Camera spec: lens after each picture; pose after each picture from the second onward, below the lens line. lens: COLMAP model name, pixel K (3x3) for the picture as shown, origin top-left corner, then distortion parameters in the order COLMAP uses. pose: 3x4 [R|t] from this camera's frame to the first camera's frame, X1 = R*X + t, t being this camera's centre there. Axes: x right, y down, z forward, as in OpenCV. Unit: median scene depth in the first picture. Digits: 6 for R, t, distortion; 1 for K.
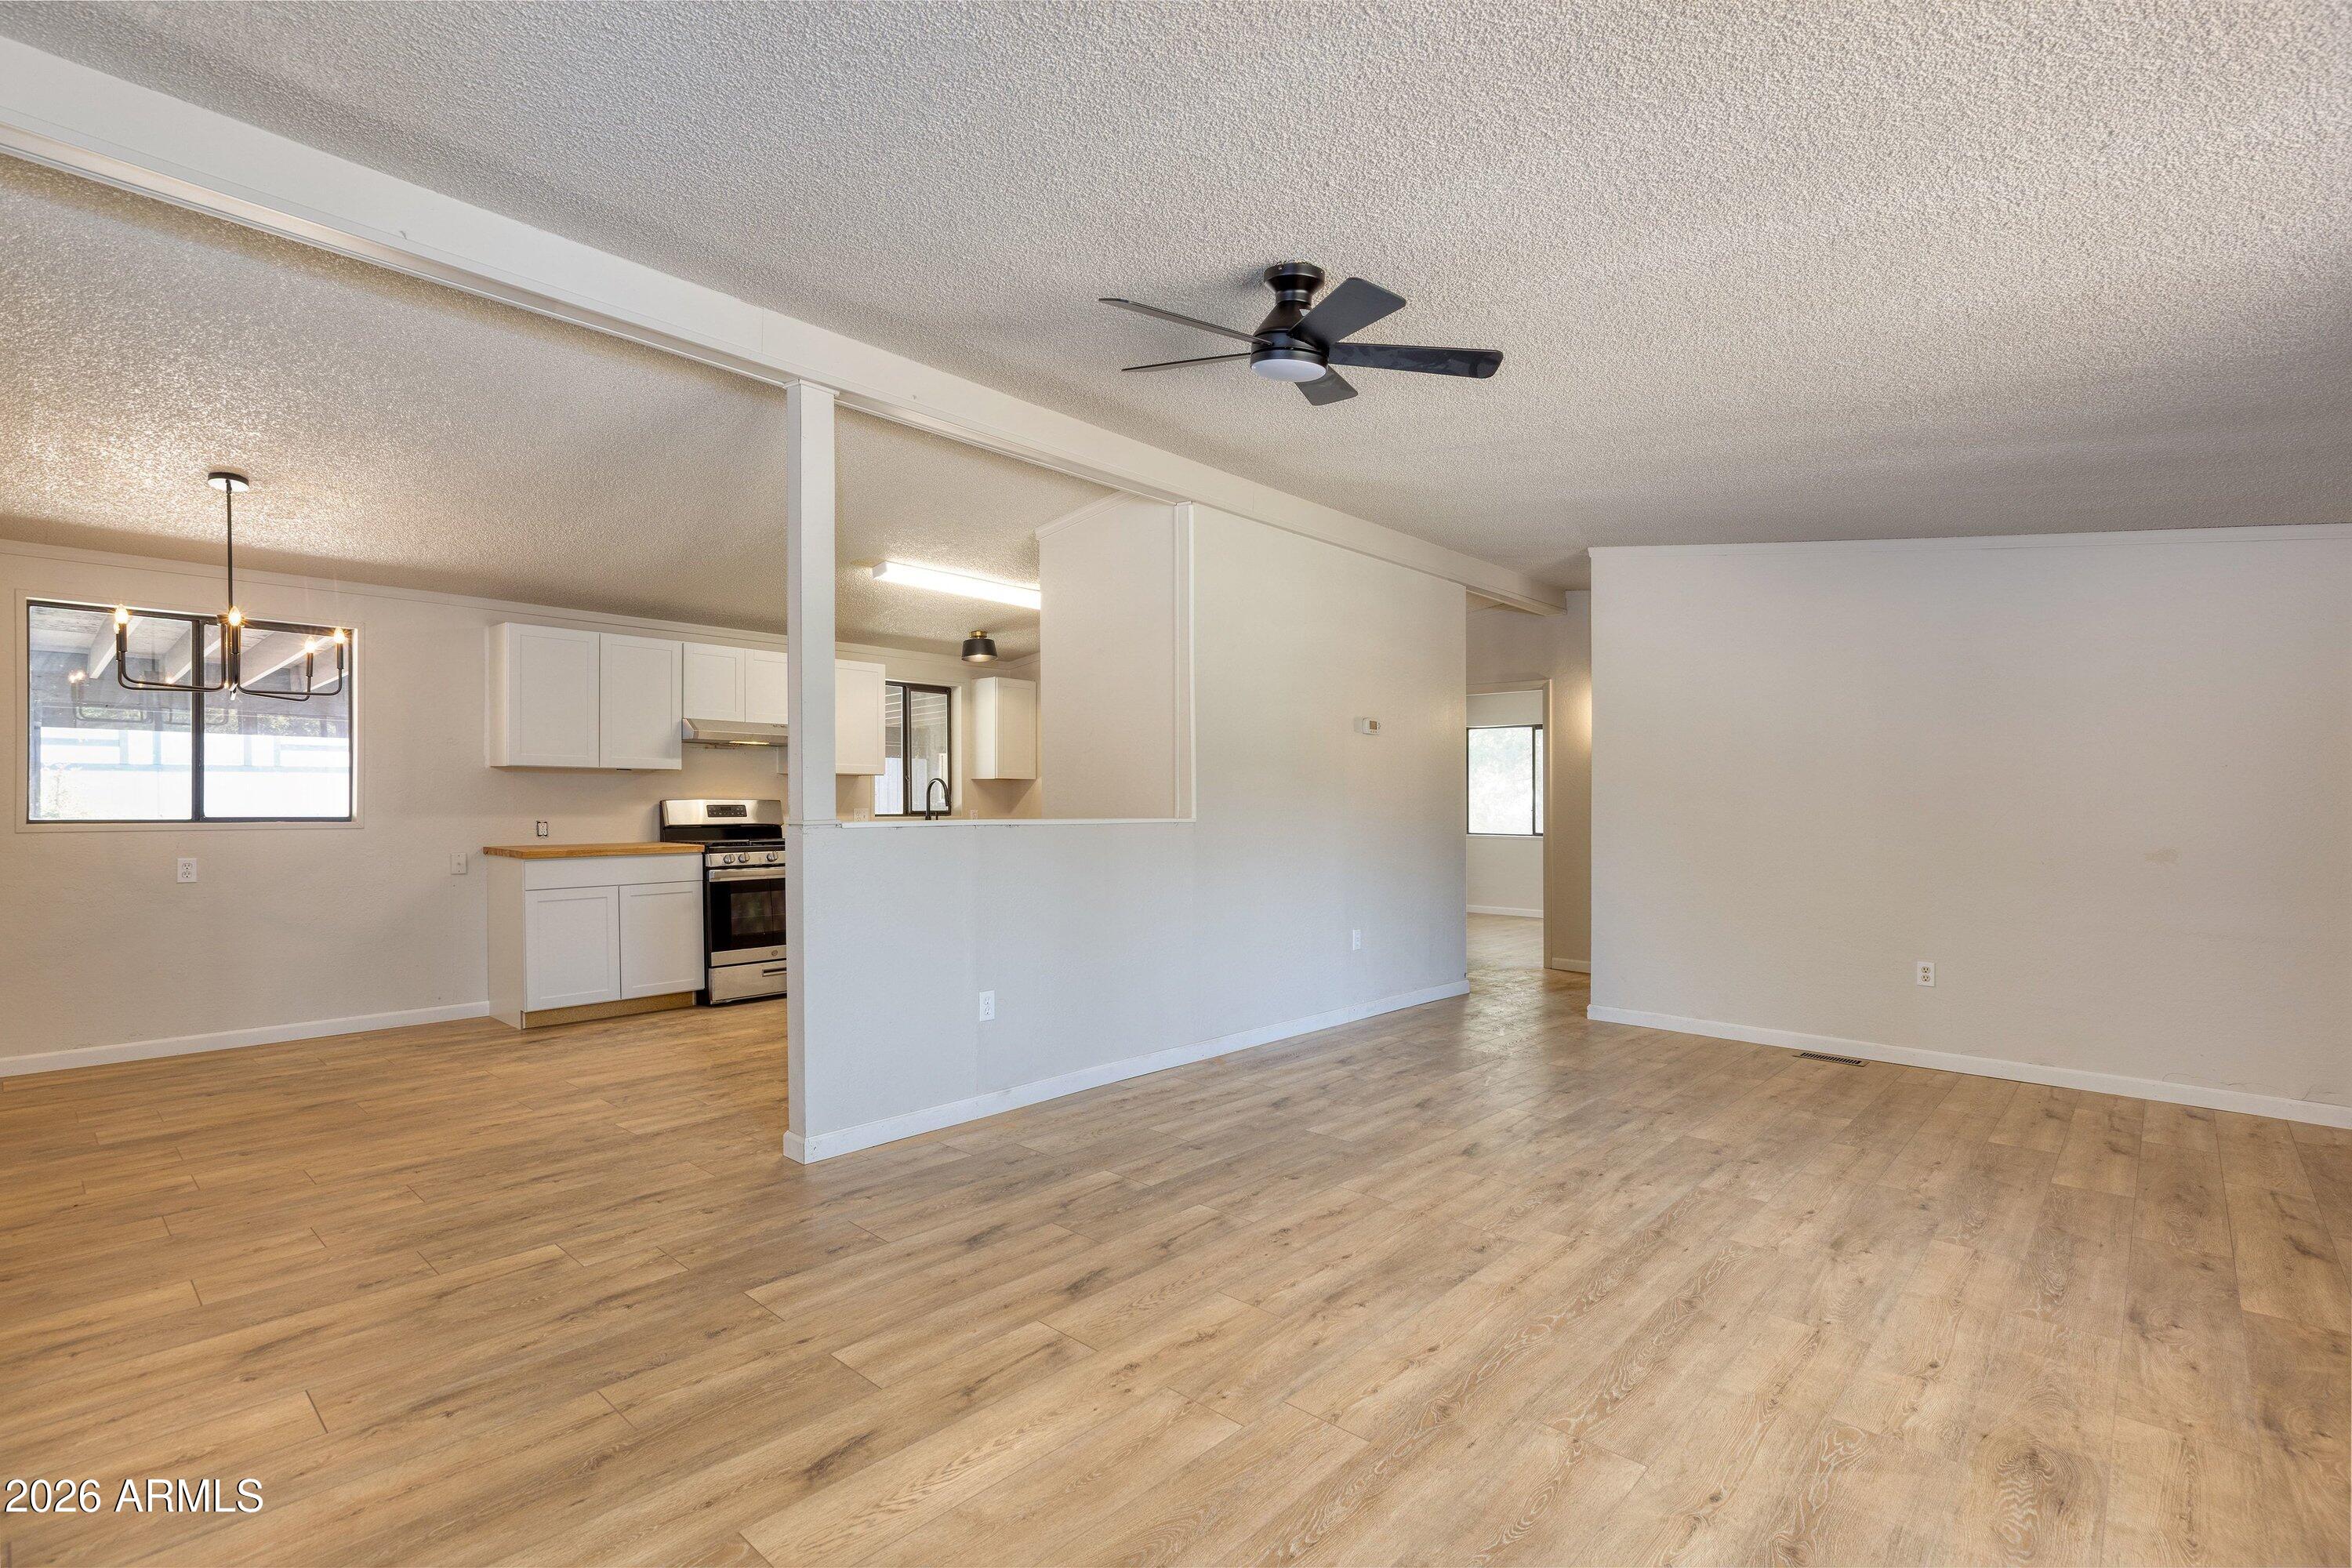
lens RADIAL K [[1067.9, 0, 1171.9], [0, 1067.9, 789.4], [0, 0, 1]] dist [0.008564, 0.000156]
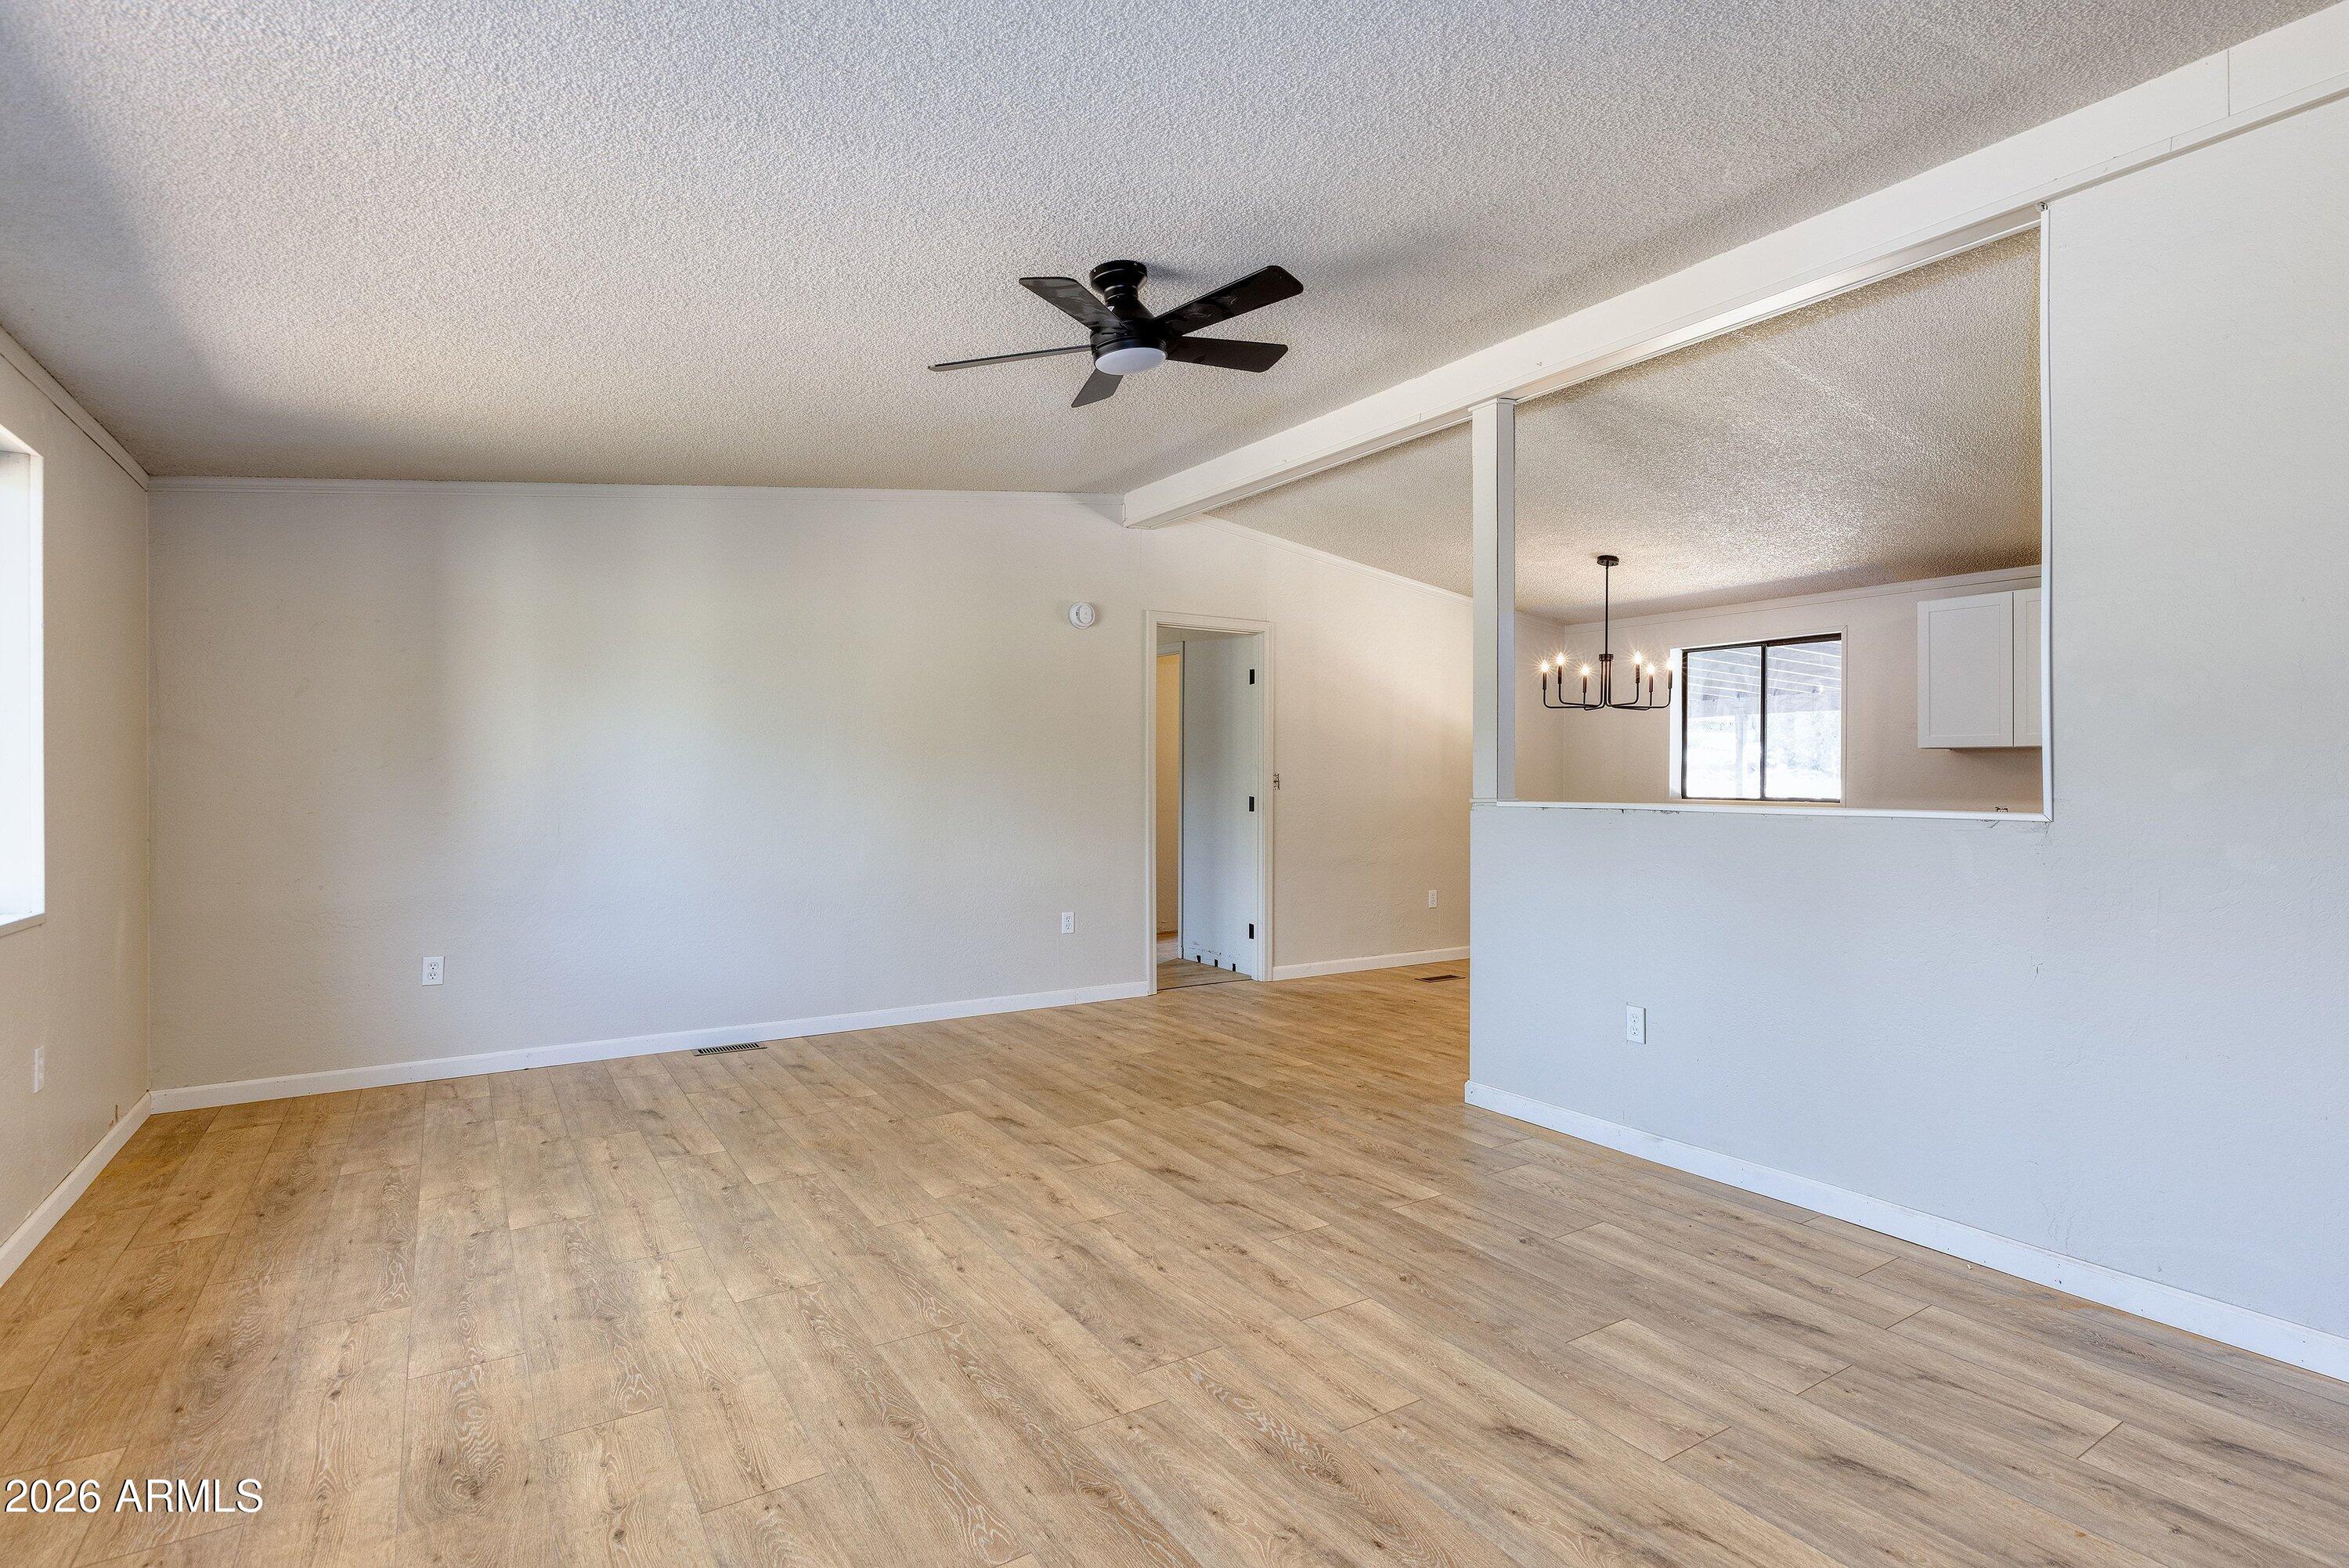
lens RADIAL K [[1066.4, 0, 1170.4], [0, 1066.4, 789.4], [0, 0, 1]] dist [0.008564, 0.000156]
pose [[-0.217089, 0.000314, -0.976152, 1.111912], [0.008641, 0.999961, -0.001600, 0.024871], [0.976114, -0.008782, -0.217083, 1.267717]]
